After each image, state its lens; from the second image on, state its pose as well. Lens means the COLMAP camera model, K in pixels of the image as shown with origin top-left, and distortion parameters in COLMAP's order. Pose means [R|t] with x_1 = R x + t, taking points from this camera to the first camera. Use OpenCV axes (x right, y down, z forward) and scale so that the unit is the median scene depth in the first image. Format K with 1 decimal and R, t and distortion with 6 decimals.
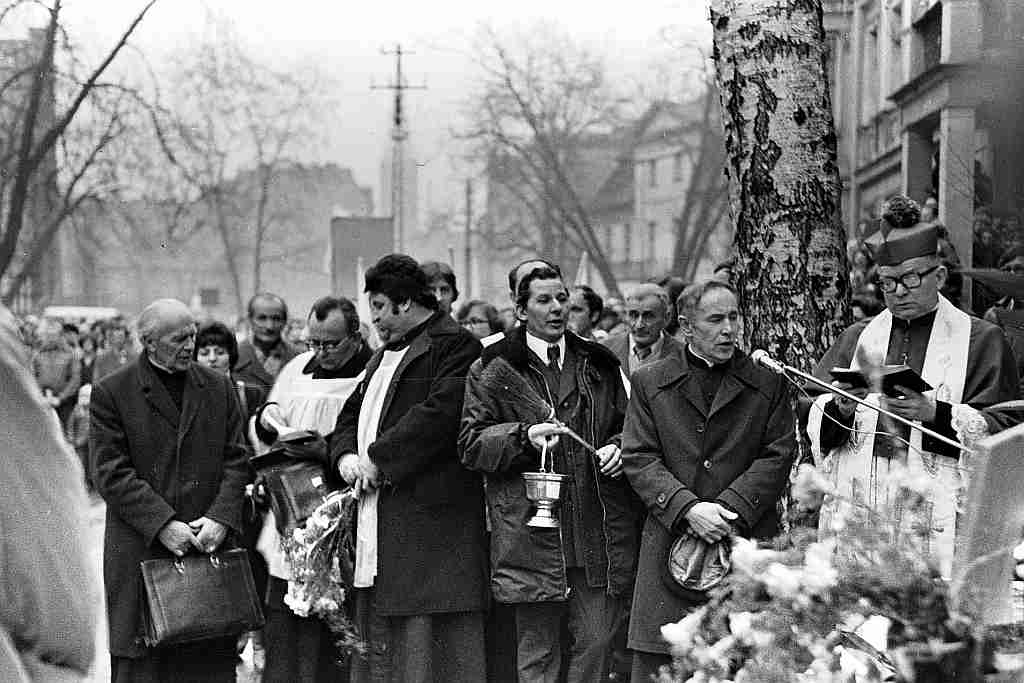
lens RADIAL K [[1668.3, 0, 511.7], [0, 1668.3, 345.7], [0, 0, 1]] dist [0.171395, 0.000000]
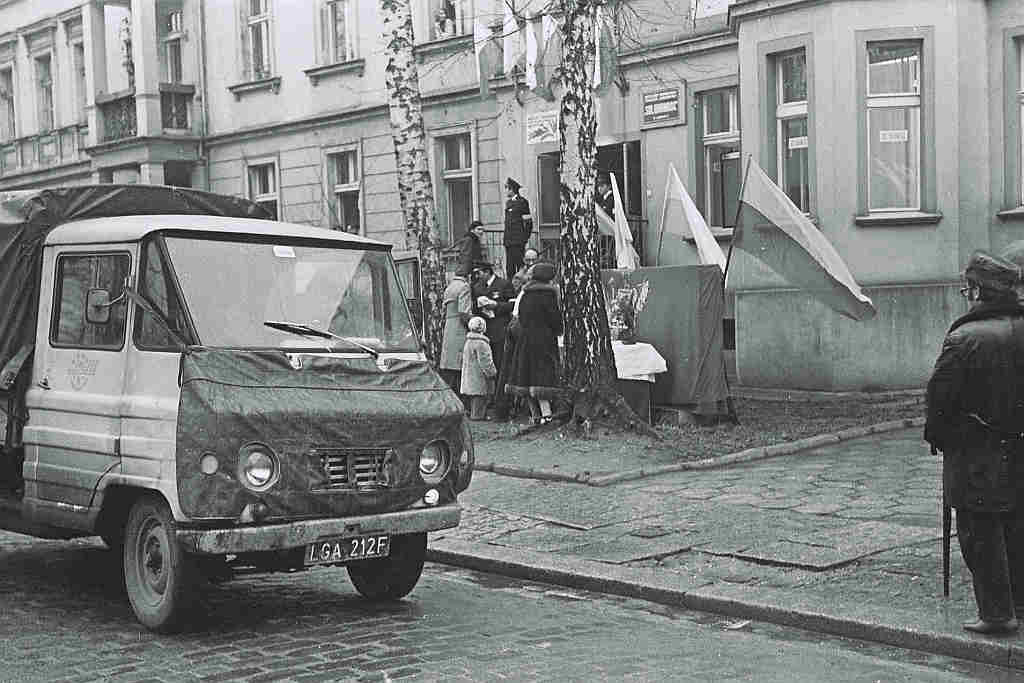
lens RADIAL K [[1668.3, 0, 515.2], [0, 1668.3, 341.1], [0, 0, 1]] dist [0.171395, 0.000000]
pose [[0.760820, -0.043028, 0.647534, -1.871291], [0.040189, 0.999008, 0.019163, 0.051193], [-0.647717, 0.011444, 0.761795, -1.645110]]
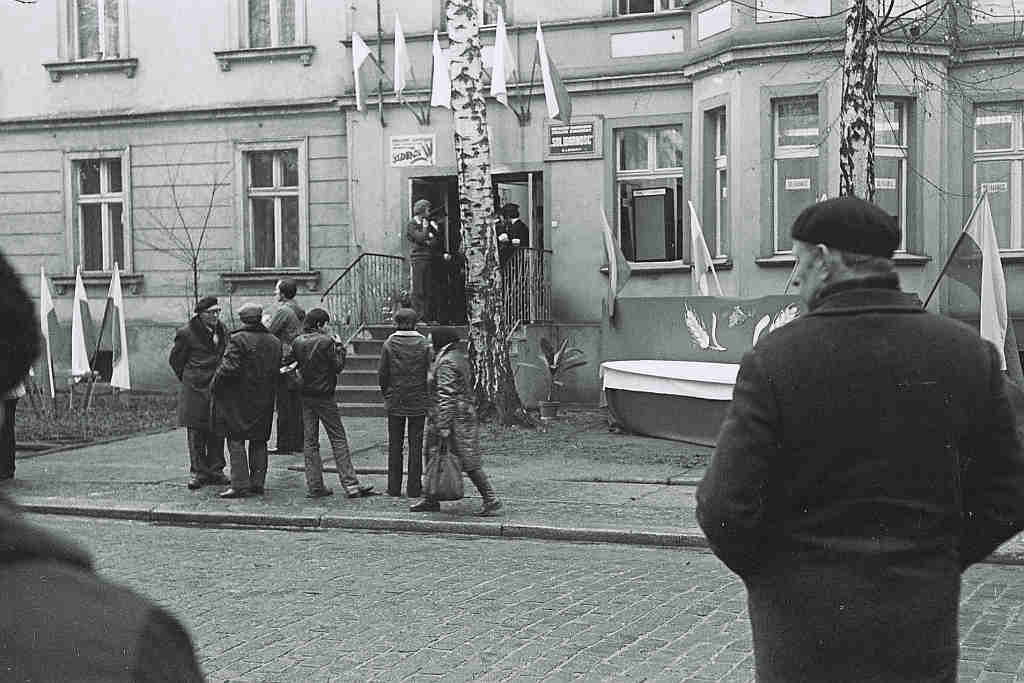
lens RADIAL K [[1668.3, 0, 515.0], [0, 1668.3, 346.1], [0, 0, 1]] dist [0.171395, 0.000000]
pose [[0.394049, -0.011795, 0.919014, -2.748209], [0.014731, 0.999870, 0.006516, 0.051580], [-0.918971, 0.010971, 0.394172, -0.293920]]
